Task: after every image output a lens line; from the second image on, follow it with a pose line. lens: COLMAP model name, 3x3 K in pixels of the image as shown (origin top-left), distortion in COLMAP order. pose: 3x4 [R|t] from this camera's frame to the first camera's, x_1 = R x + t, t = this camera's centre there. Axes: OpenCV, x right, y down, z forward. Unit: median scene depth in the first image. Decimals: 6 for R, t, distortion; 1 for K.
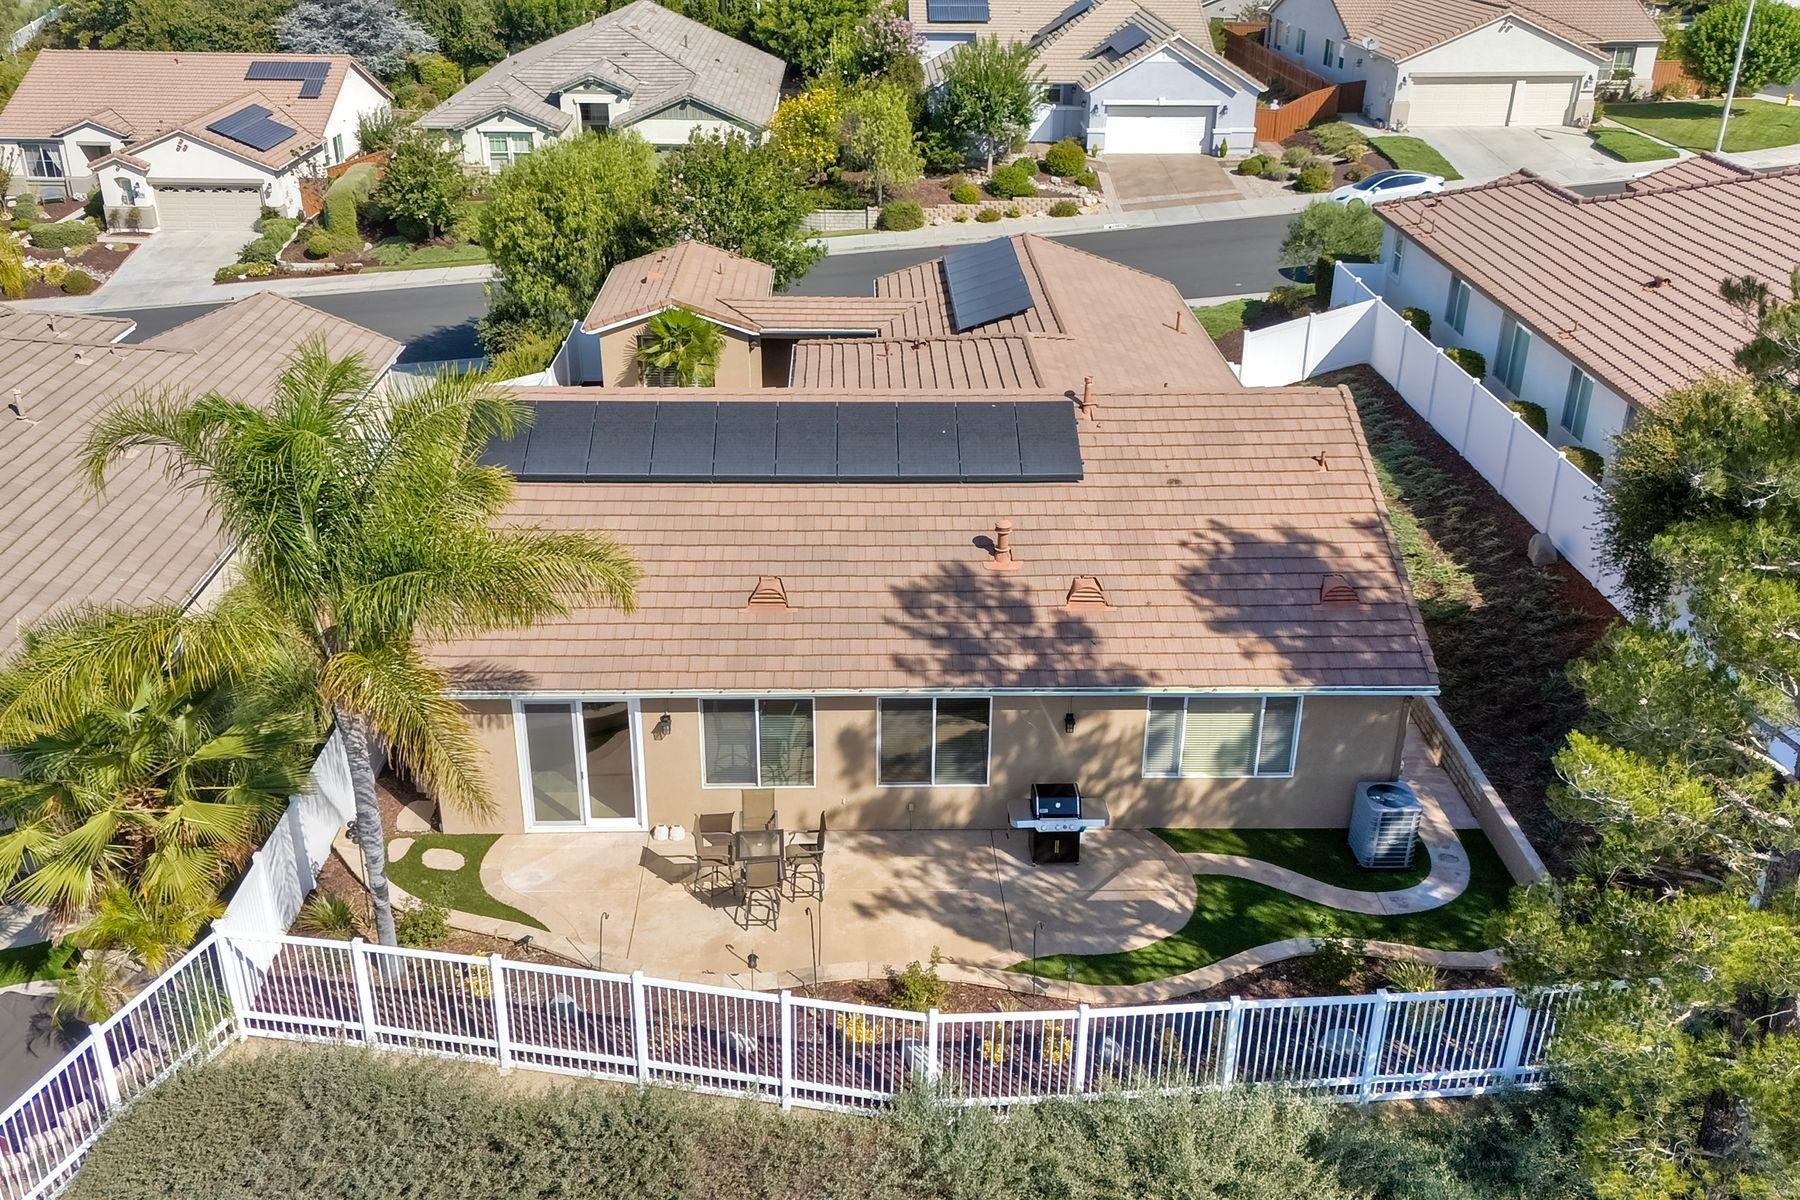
lens RADIAL K [[1607.6, 0, 862.4], [0, 1607.6, 597.7], [0, 0, 1]] dist [0.085944, -0.094746]
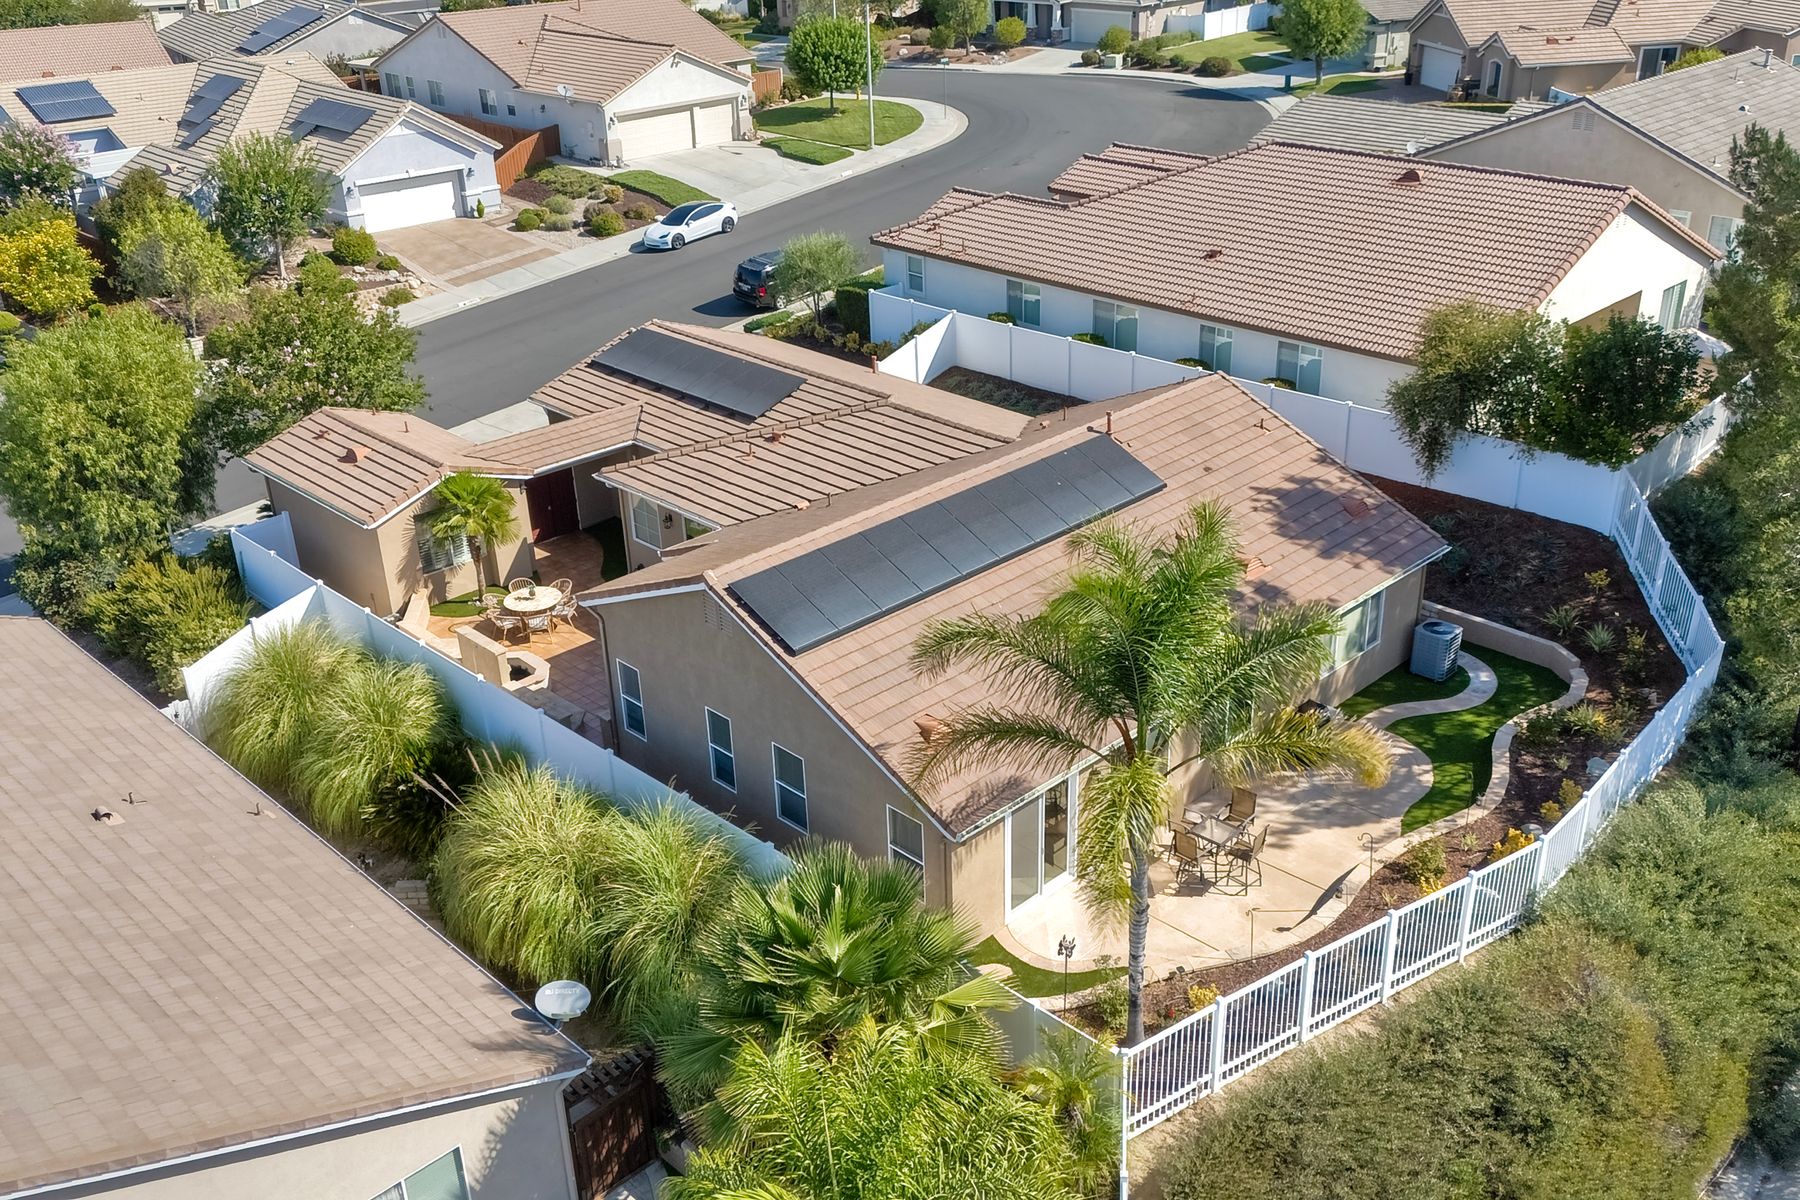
lens RADIAL K [[1647.9, 0, 905.0], [0, 1647.9, 625.8], [0, 0, 1]] dist [0.053886, -0.019877]
pose [[0.717256, -0.331617, 0.612841, -0.334366], [0.325589, 0.937078, 0.126003, -0.080206], [-0.616064, 0.109157, 0.780096, 0.051585]]
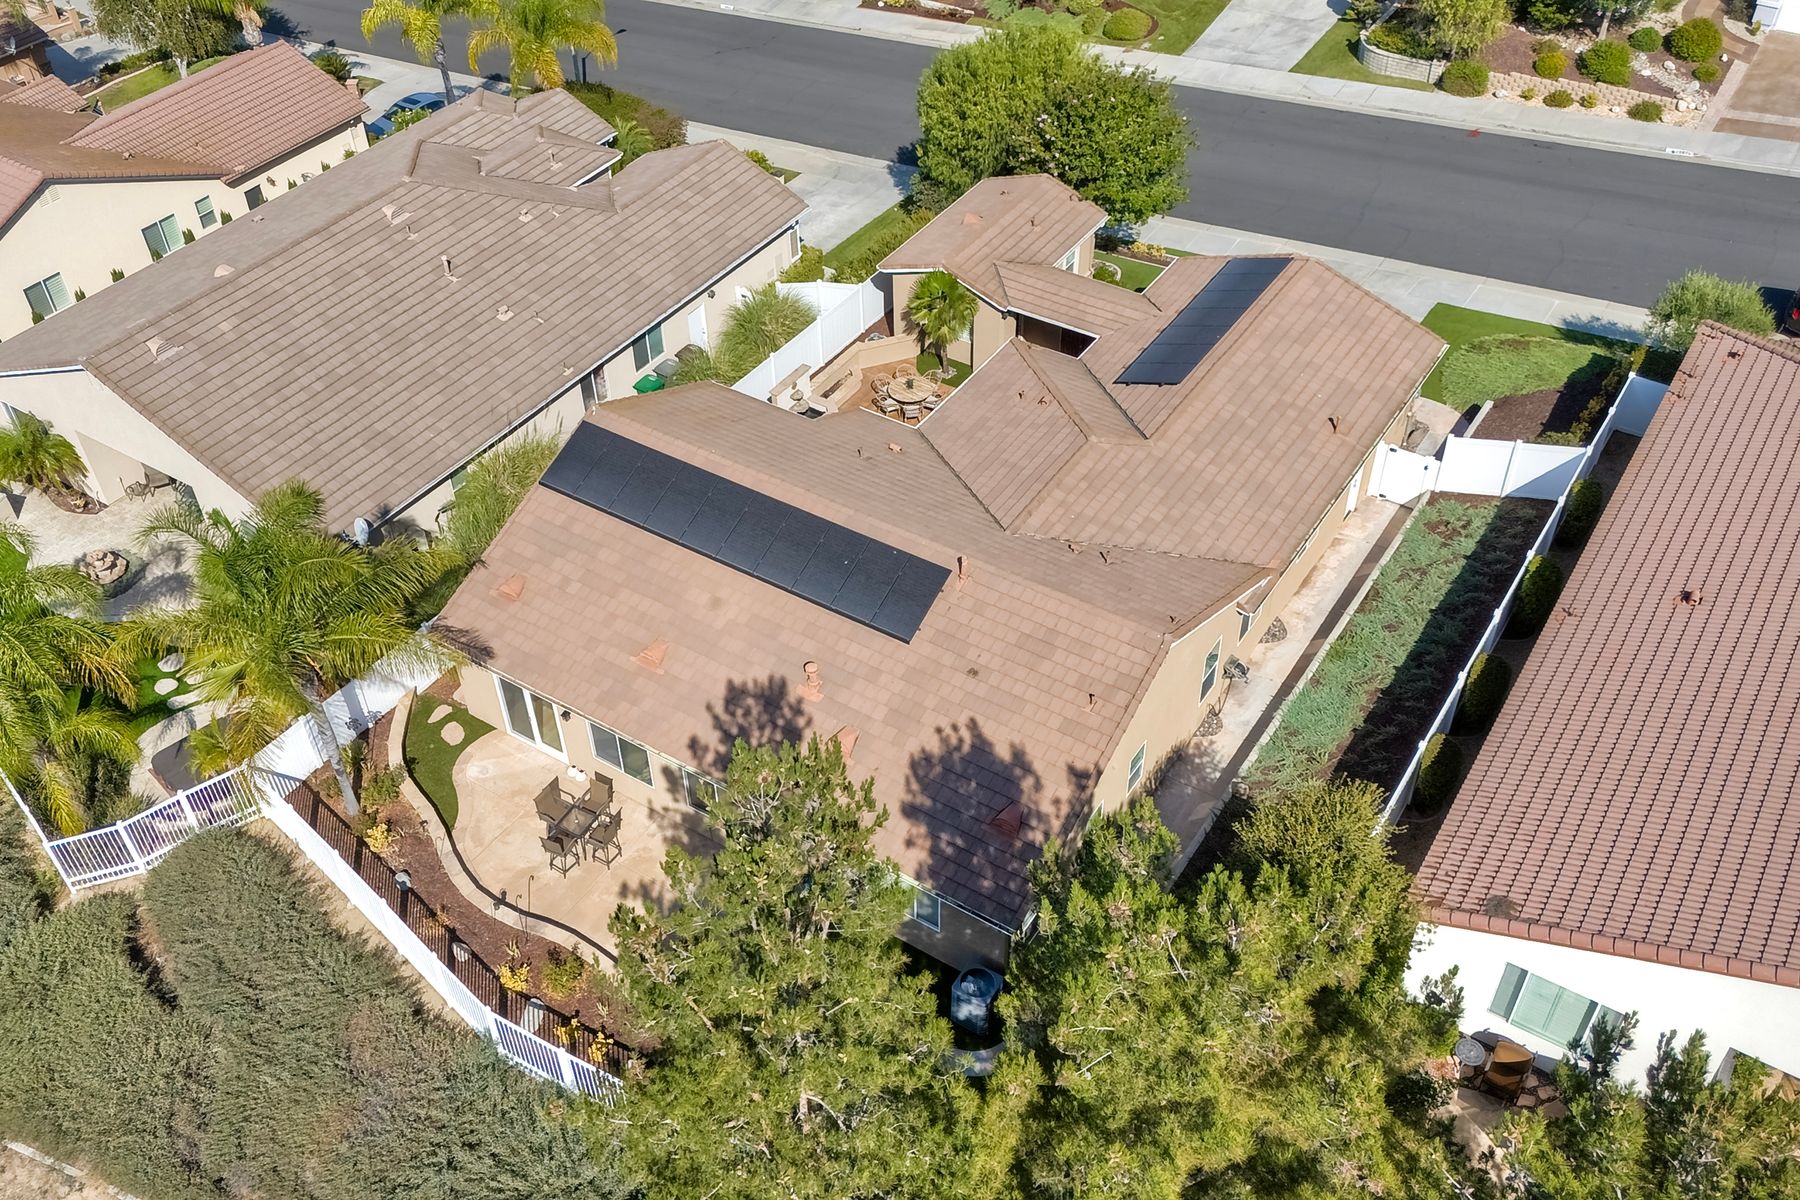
lens RADIAL K [[1607.6, 0, 862.4], [0, 1607.6, 597.7], [0, 0, 1]] dist [0.085944, -0.094746]
pose [[0.826327, 0.354452, -0.437661, 0.255502], [-0.212270, 0.915814, 0.340920, -0.209431], [0.521656, -0.188809, 0.832001, -0.020120]]
